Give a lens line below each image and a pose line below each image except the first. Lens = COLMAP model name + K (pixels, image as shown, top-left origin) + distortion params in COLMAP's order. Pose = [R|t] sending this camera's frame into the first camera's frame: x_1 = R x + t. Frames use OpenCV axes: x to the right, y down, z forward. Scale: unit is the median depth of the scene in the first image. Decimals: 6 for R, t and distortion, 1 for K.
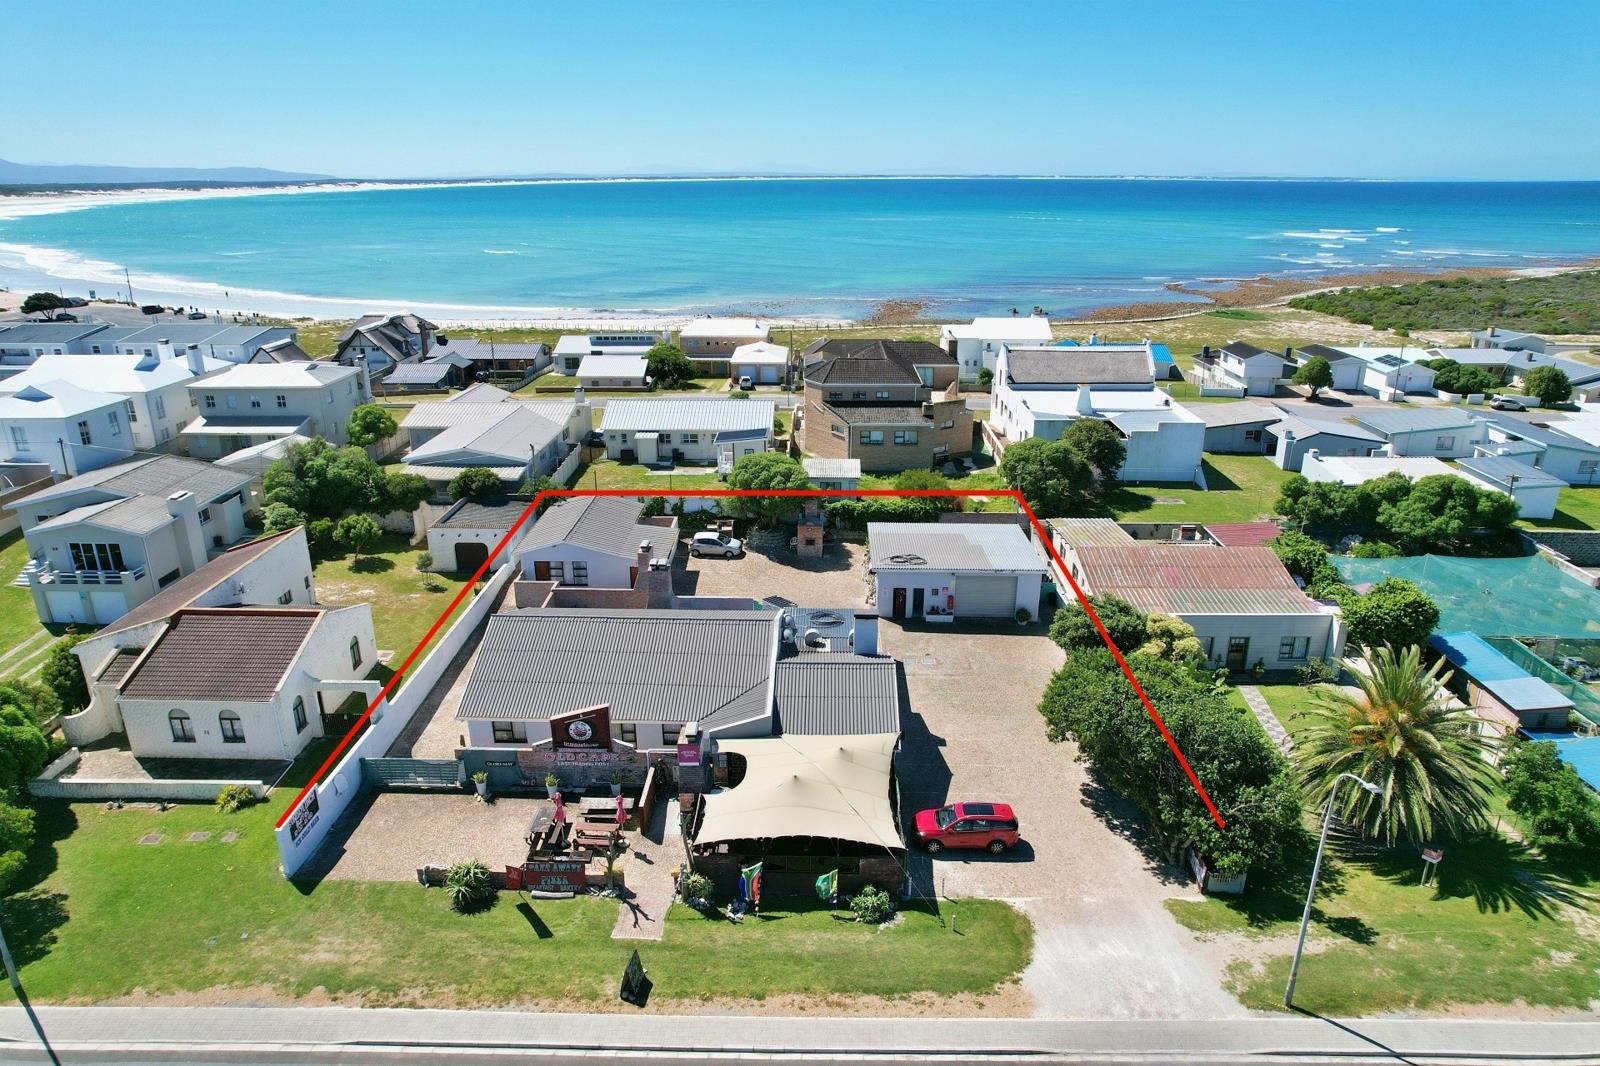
lens RADIAL K [[1021.3, 0, 800.0], [0, 1021.3, 533.0], [0, 0, 1]] dist [-0.074336, 0.065109]
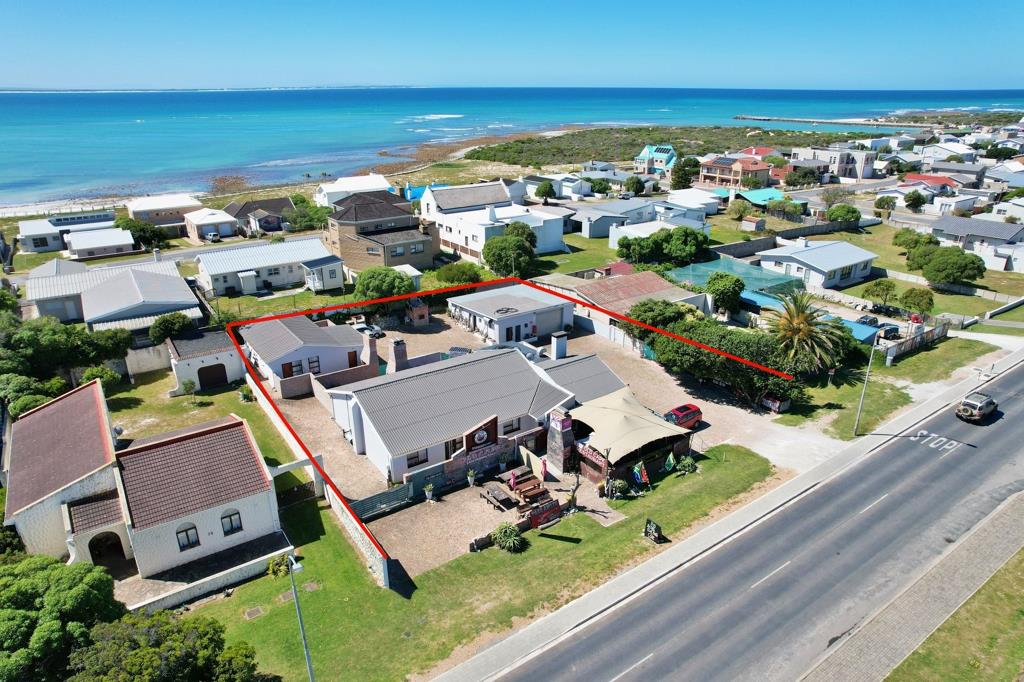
lens RADIAL K [[653.6, 0, 512.0], [0, 653.6, 341.0], [0, 0, 1]] dist [-0.074336, 0.065109]
pose [[0.808562, -0.215717, 0.547444, -0.438612], [0.196611, 0.975948, 0.094176, -0.022145], [-0.554592, 0.031487, 0.831527, 0.082601]]
